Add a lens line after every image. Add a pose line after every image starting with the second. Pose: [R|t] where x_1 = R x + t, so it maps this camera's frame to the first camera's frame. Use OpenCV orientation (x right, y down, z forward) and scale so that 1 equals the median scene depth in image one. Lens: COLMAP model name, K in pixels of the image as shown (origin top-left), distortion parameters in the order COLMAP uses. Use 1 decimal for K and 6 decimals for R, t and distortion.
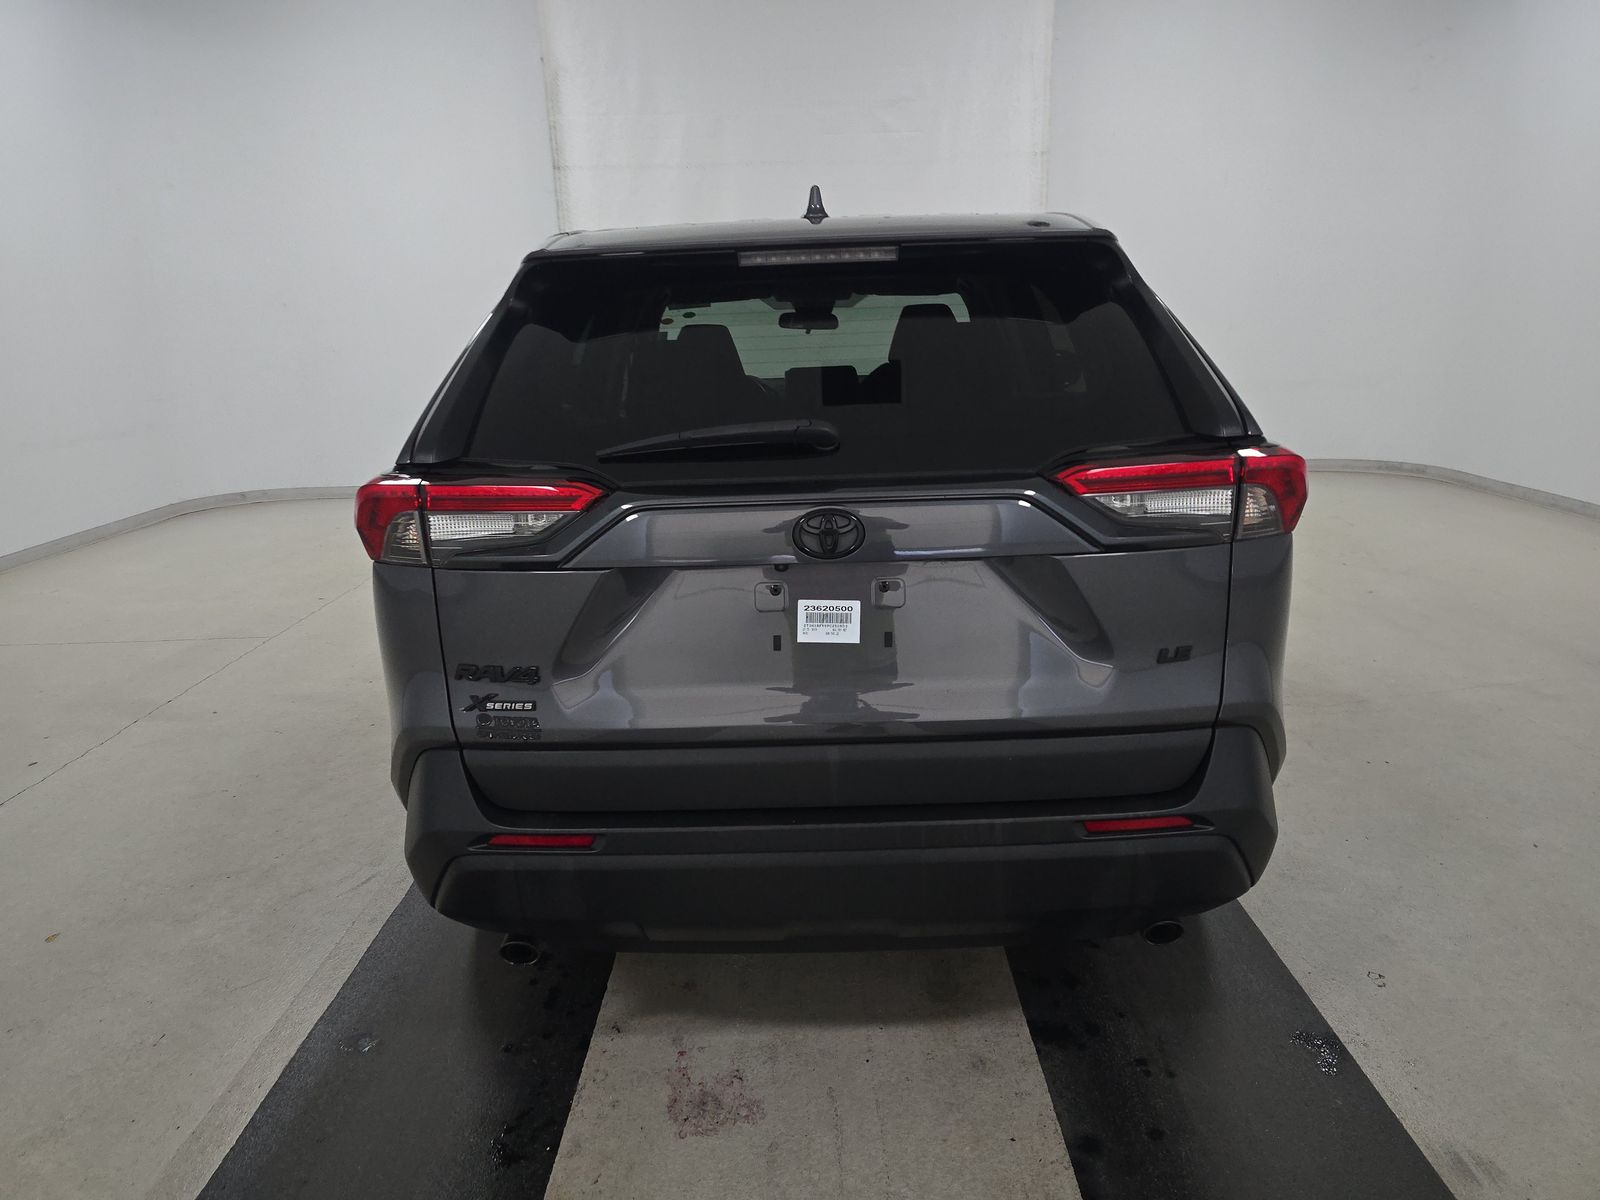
lens RADIAL K [[1083.5, 0, 803.4], [0, 1083.5, 592.1], [0, 0, 1]] dist [0.059461, -0.052595]
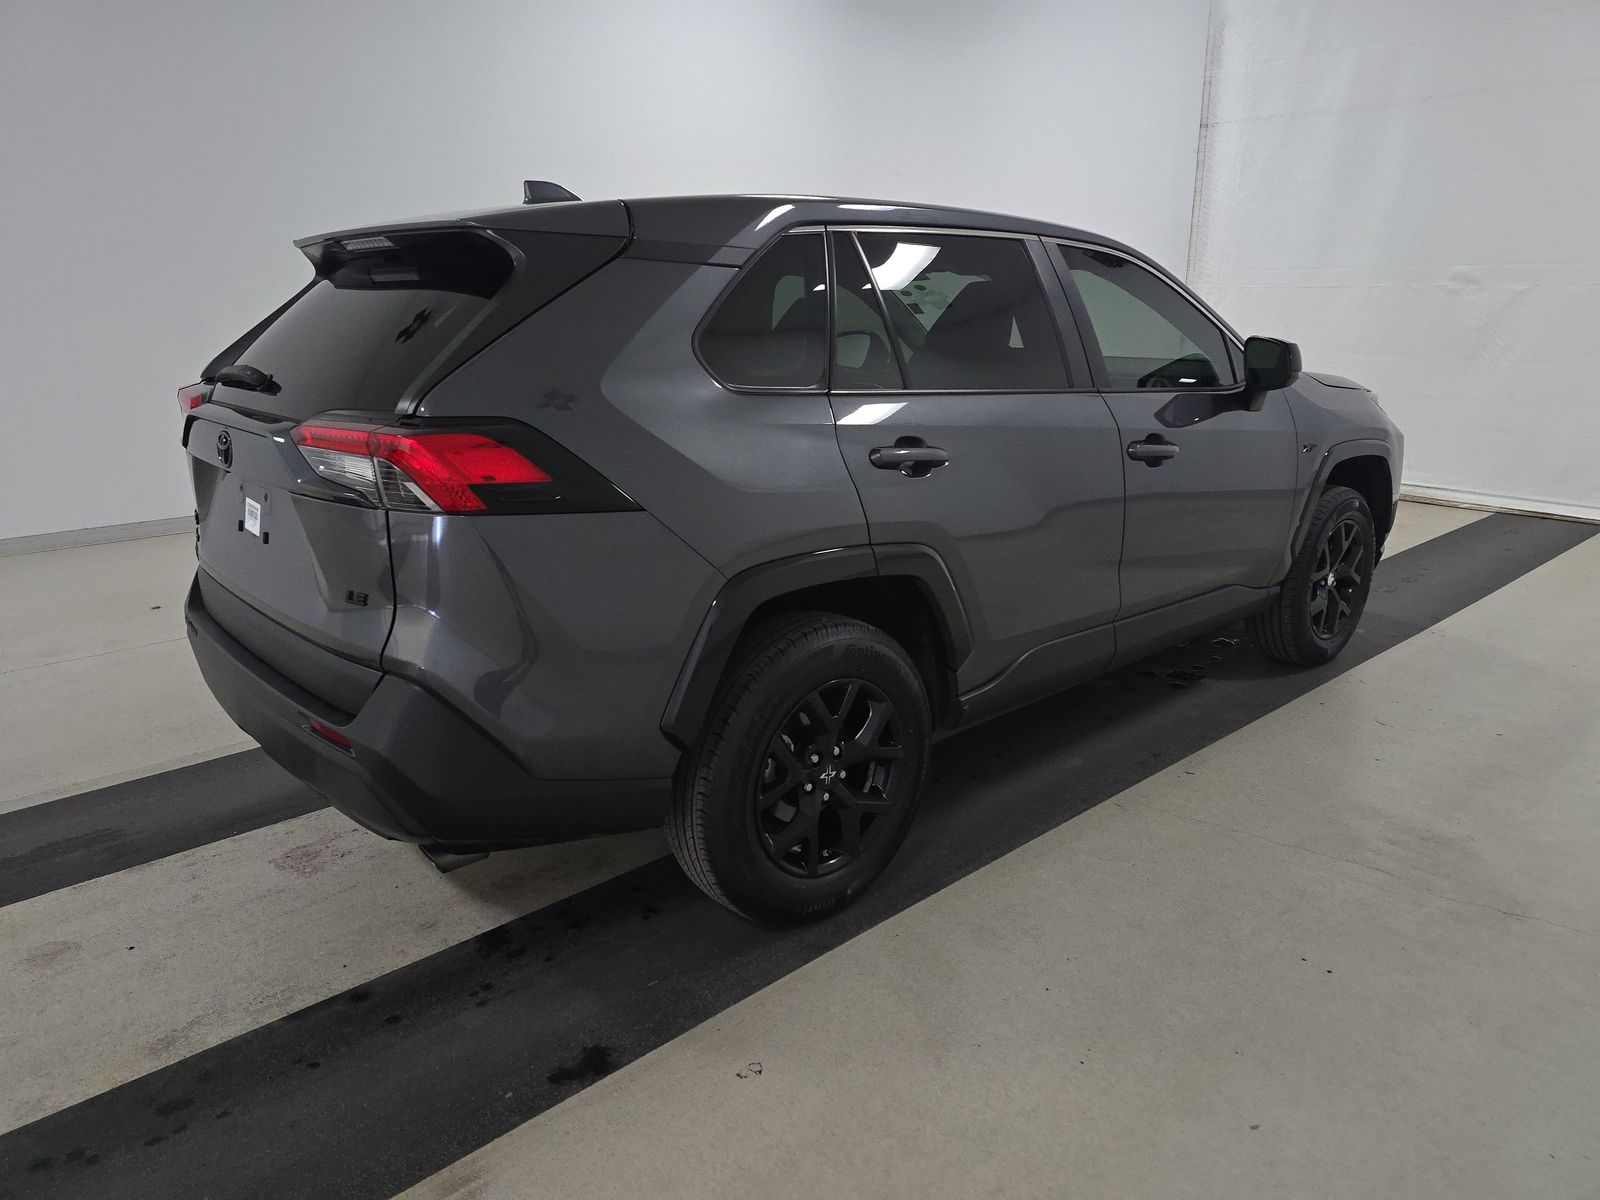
lens RADIAL K [[1083.5, 0, 803.4], [0, 1083.5, 592.1], [0, 0, 1]] dist [0.059461, -0.052595]
pose [[0.665926, 0.219601, -0.712964, 1.281641], [-0.196382, 0.973588, 0.116451, -0.150533], [0.719706, 0.062465, 0.691463, 0.477384]]
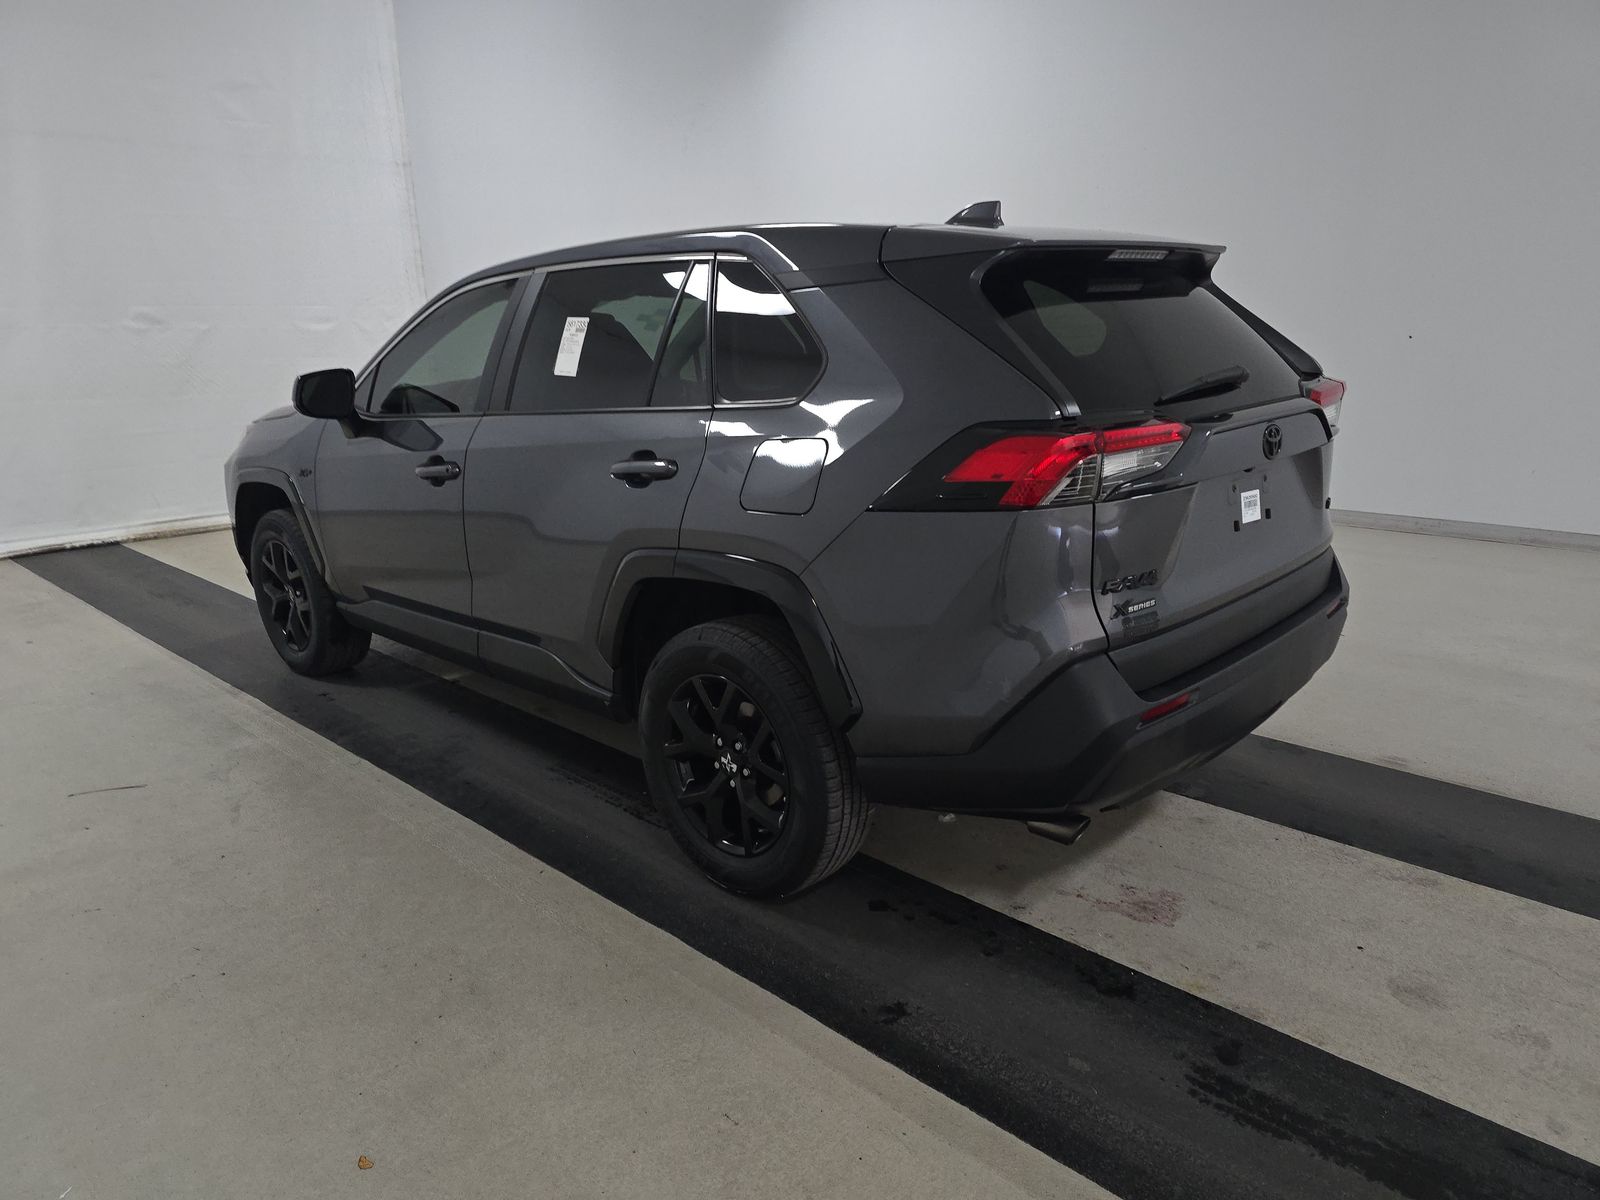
lens RADIAL K [[1083.5, 0, 803.4], [0, 1083.5, 592.1], [0, 0, 1]] dist [0.059461, -0.052595]
pose [[0.681052, -0.169803, 0.712275, -1.247777], [0.185546, 0.981012, 0.056457, -0.046010], [-0.708337, 0.093709, 0.699627, 0.356851]]
